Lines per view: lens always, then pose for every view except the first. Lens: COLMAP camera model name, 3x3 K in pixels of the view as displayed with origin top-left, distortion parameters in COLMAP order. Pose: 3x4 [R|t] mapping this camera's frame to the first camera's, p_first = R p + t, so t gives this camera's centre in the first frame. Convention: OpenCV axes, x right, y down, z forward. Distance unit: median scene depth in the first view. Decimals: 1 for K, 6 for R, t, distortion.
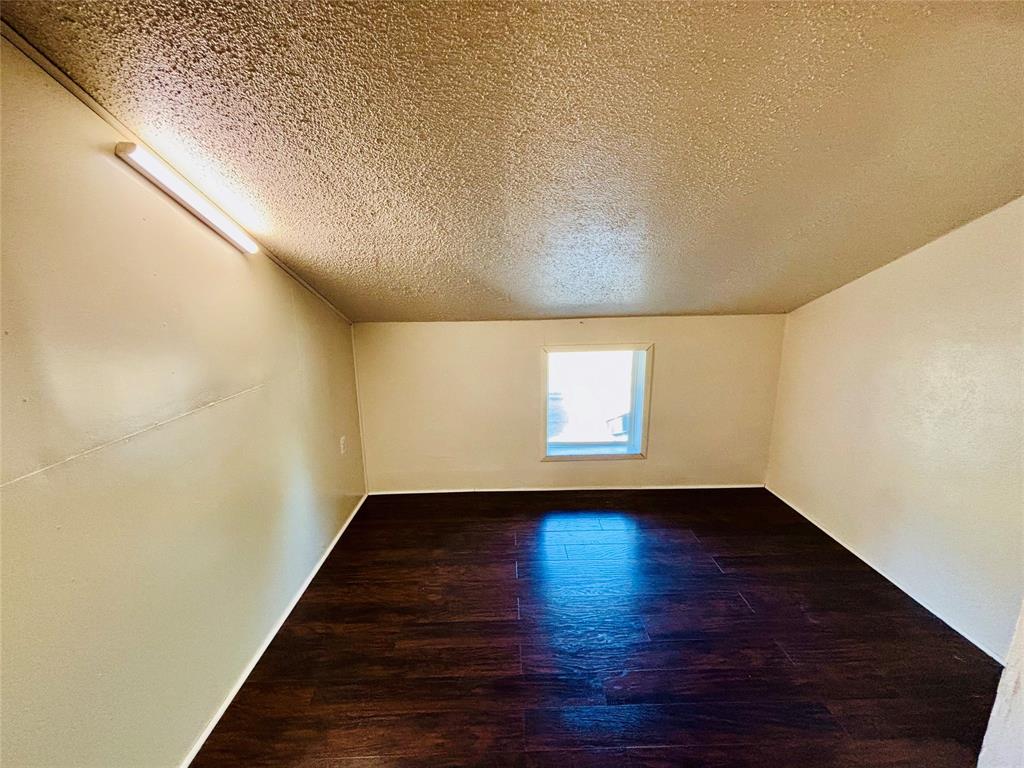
lens RADIAL K [[415.6, 0, 511.3], [0, 415.6, 386.5], [0, 0, 1]] dist [0.003745, -0.000230]
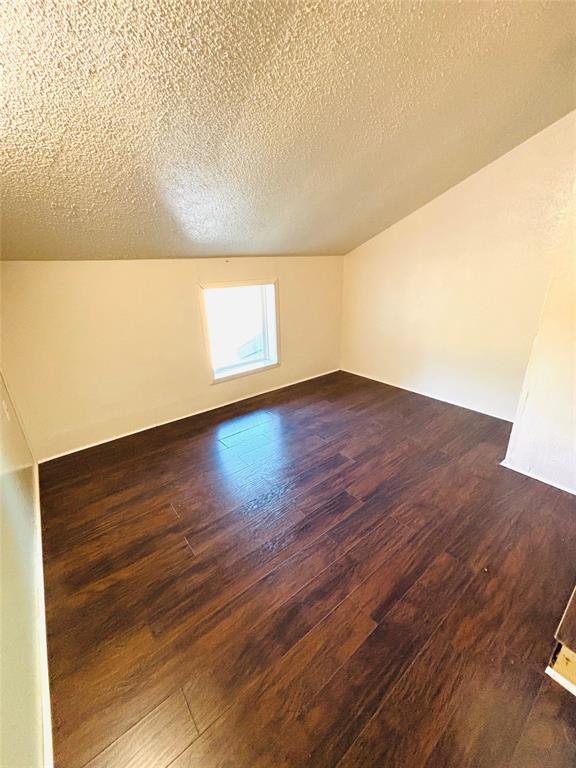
lens RADIAL K [[311.7, 0, 288.3], [0, 311.7, 383.0], [0, 0, 1]] dist [0.003745, -0.000230]
pose [[0.794466, -0.222200, 0.565200, -0.304833], [0.154673, 0.974005, 0.165502, 0.073050], [-0.587282, -0.044065, 0.808182, 0.164809]]
